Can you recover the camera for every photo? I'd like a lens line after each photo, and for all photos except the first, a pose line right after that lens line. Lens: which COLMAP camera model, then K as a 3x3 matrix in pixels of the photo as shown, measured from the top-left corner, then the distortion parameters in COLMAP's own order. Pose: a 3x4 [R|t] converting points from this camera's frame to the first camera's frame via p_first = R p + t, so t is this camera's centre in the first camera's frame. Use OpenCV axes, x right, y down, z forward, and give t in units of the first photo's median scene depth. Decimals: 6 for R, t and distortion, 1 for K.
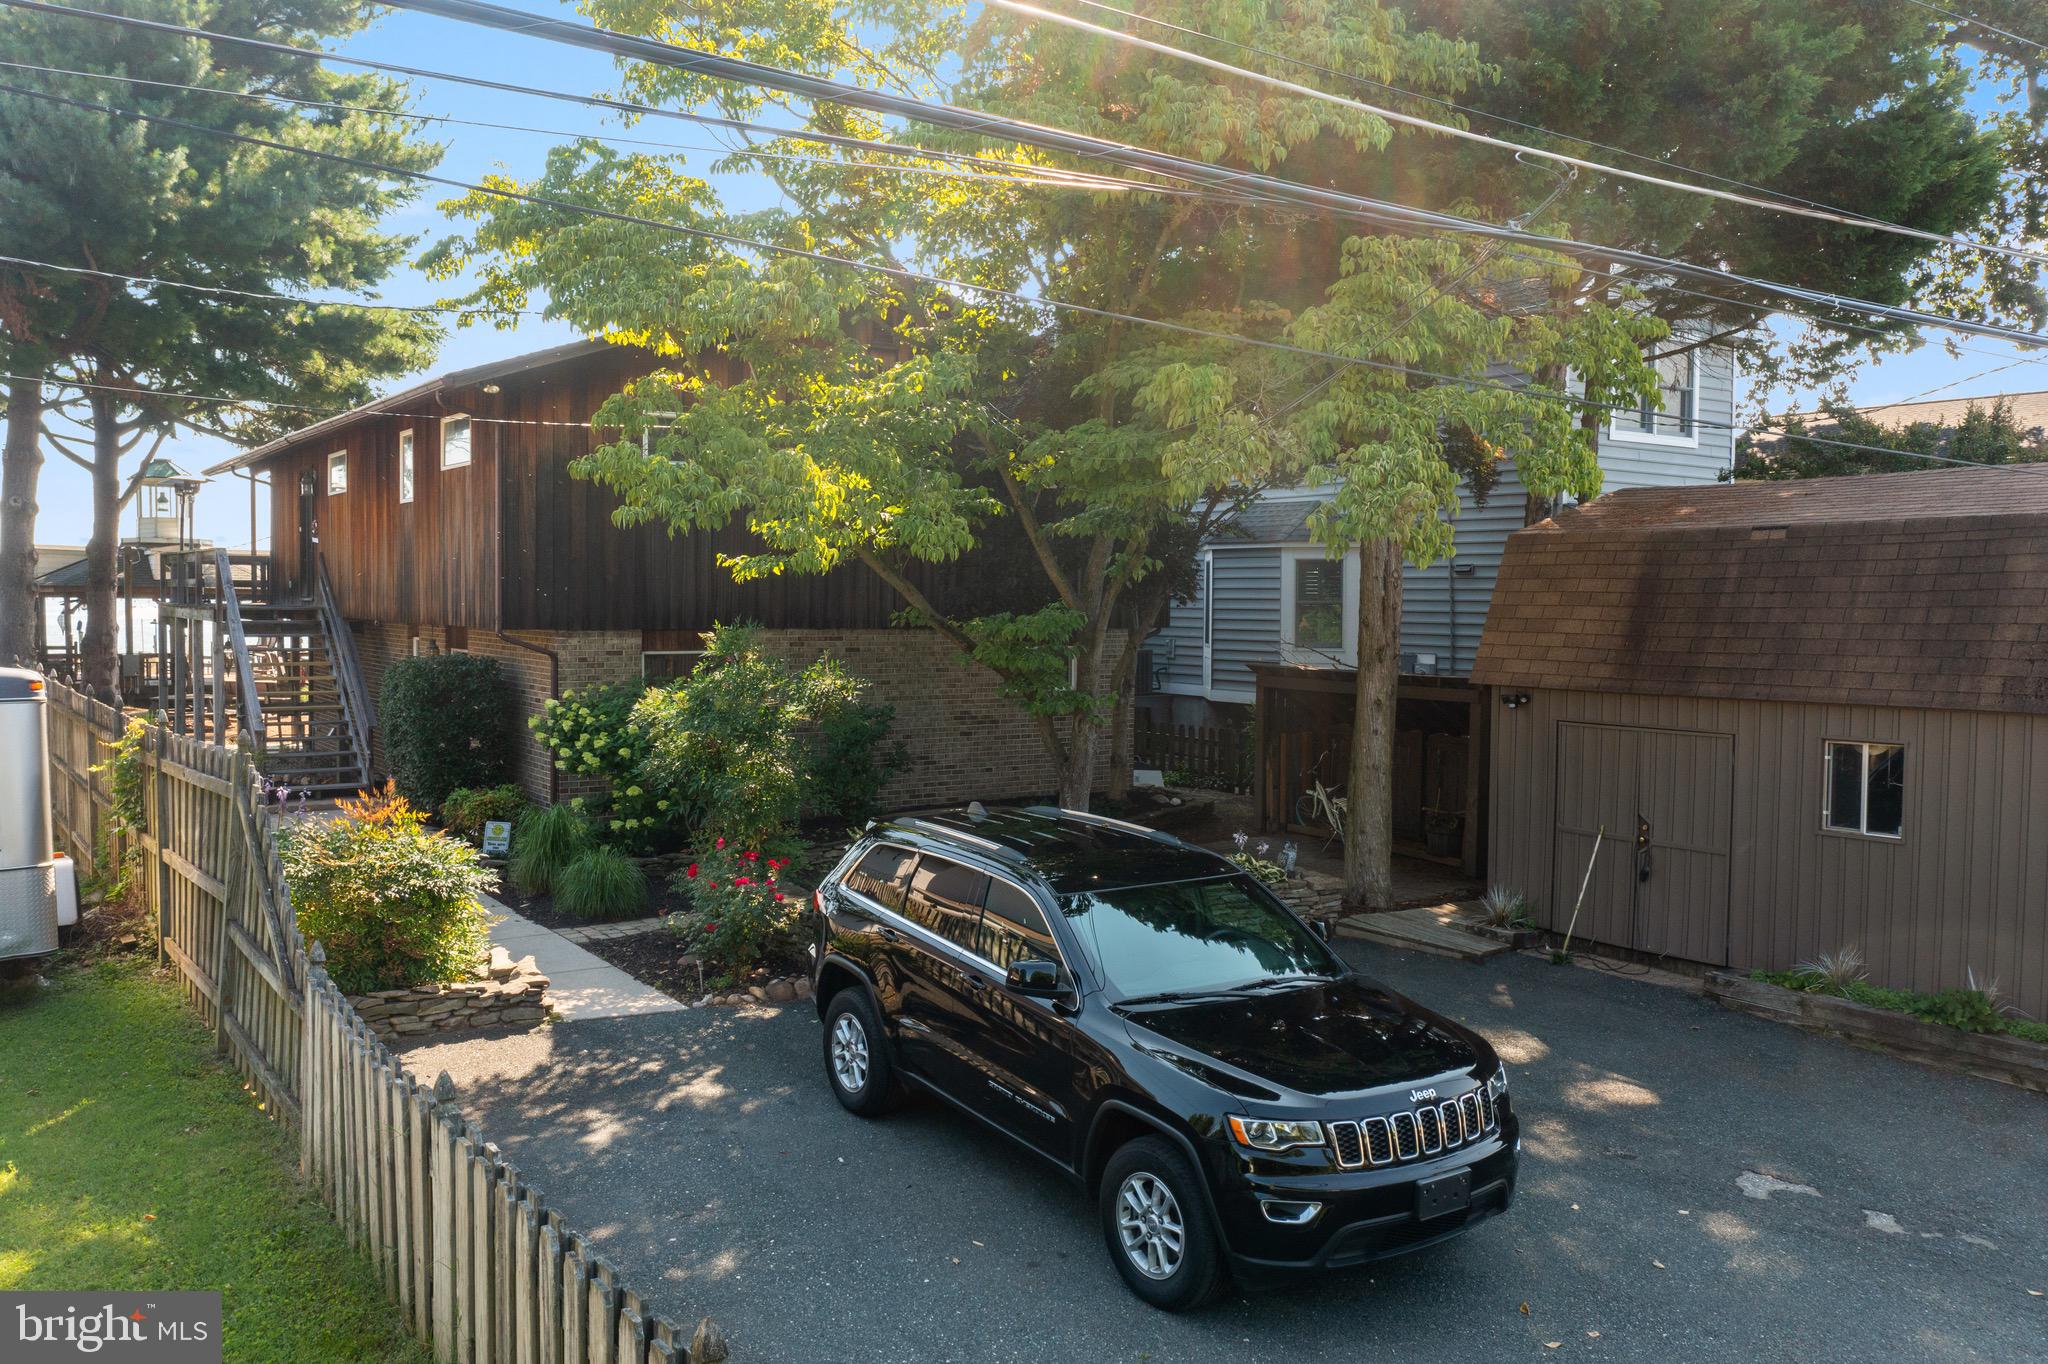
lens RADIAL K [[1620.2, 0, 1026.6], [0, 1620.2, 679.6], [0, 0, 1]] dist [-0.012200, 0.004528]
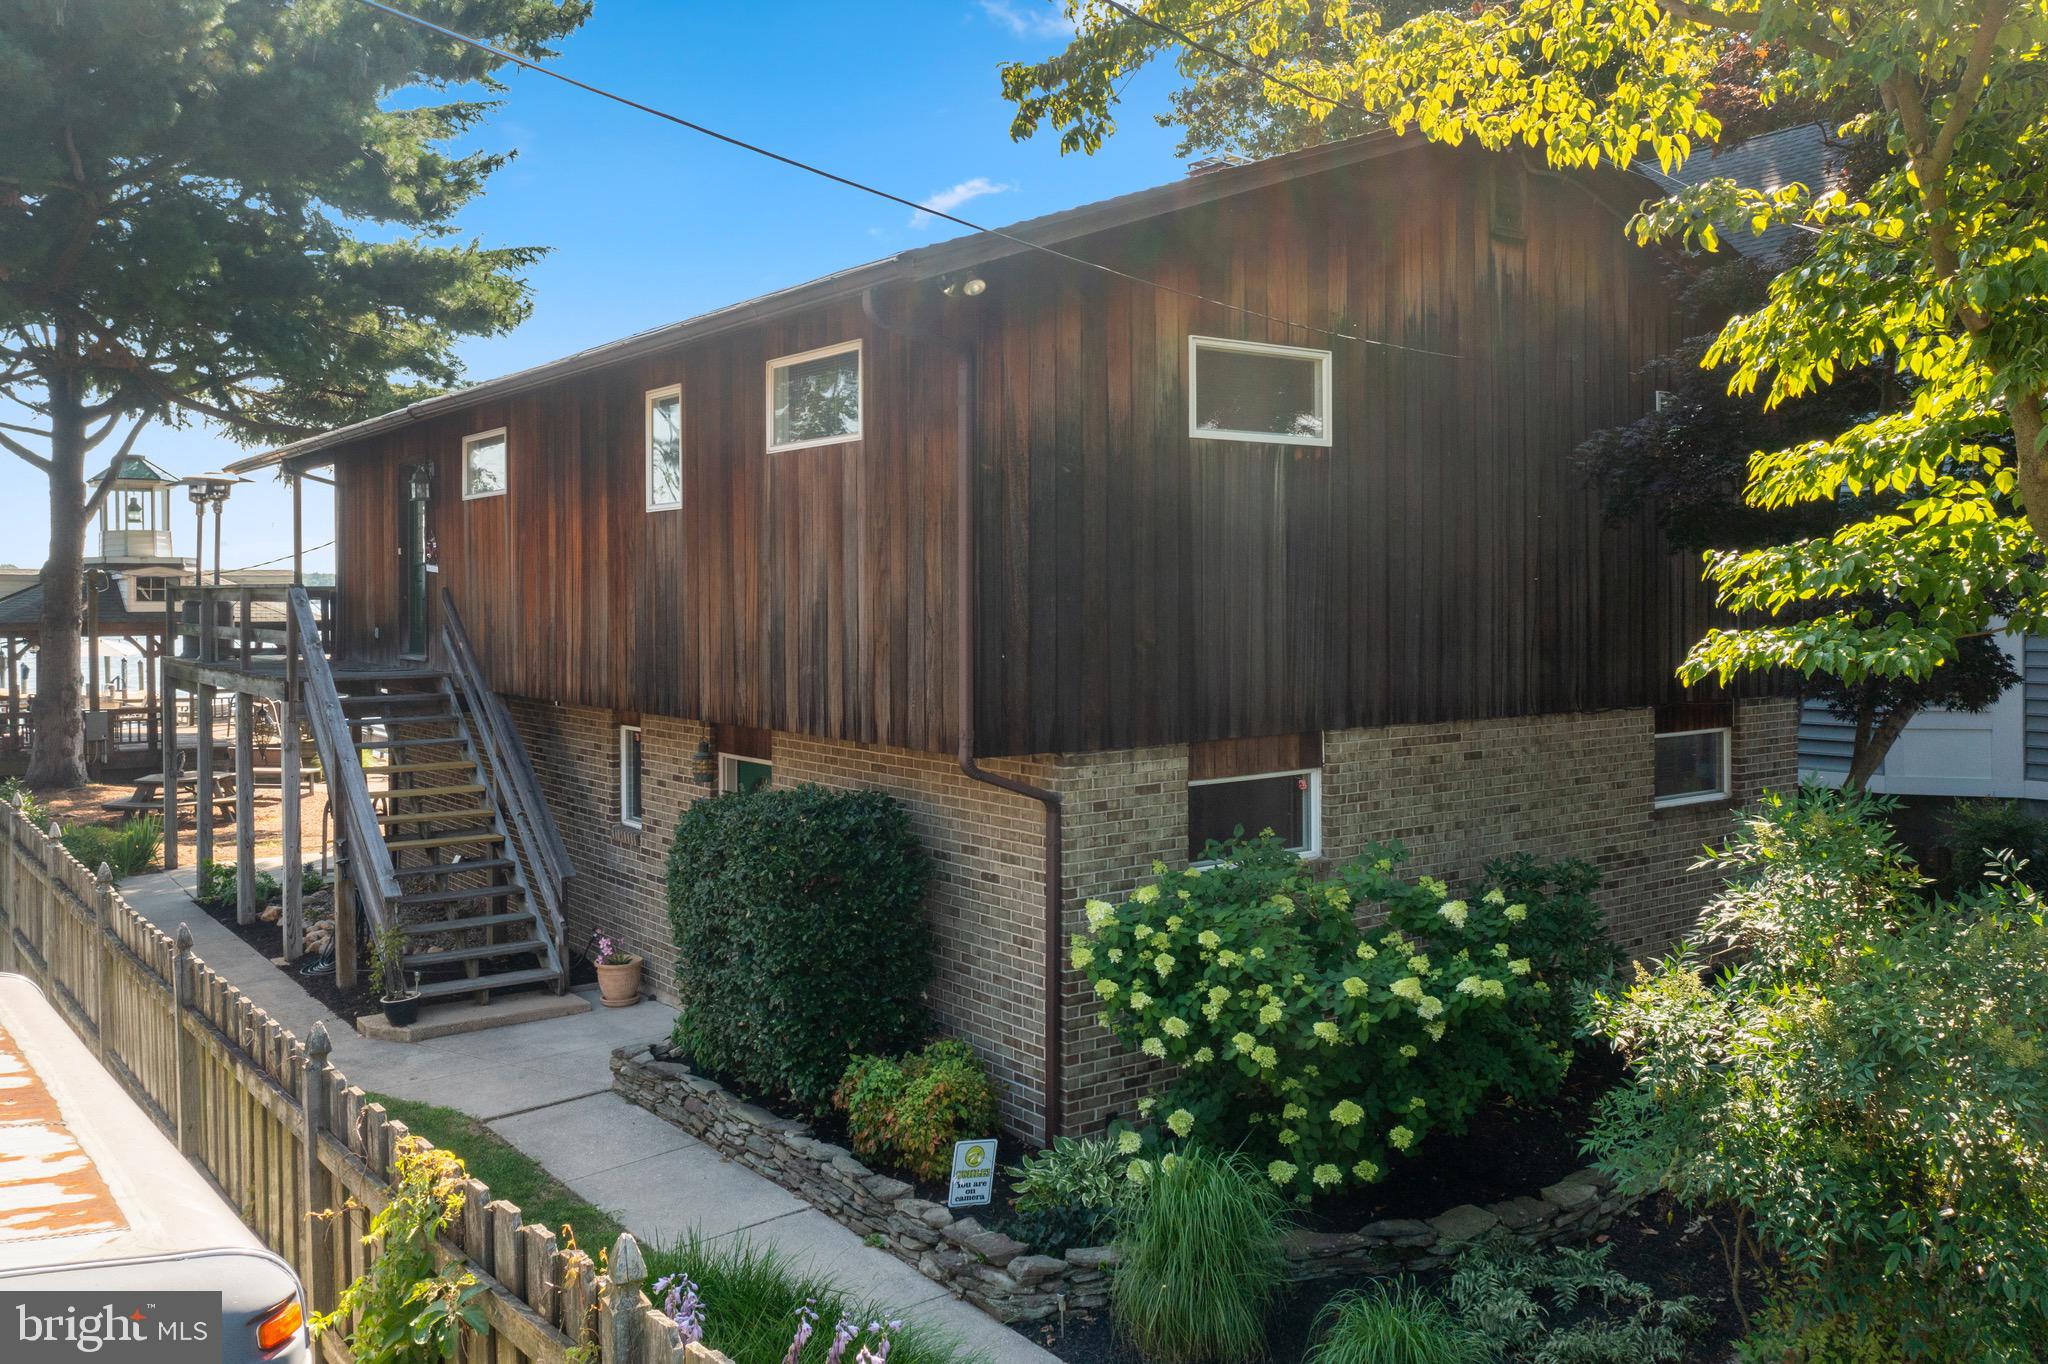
lens RADIAL K [[1571.8, 0, 1026.7], [0, 1571.8, 601.6], [0, 0, 1]] dist [-0.025312, -0.001575]
pose [[0.998051, -0.015226, 0.060513, -0.209401], [0.017786, 0.998959, -0.041997, -0.036804], [-0.059811, 0.042991, 0.997284, 0.312719]]
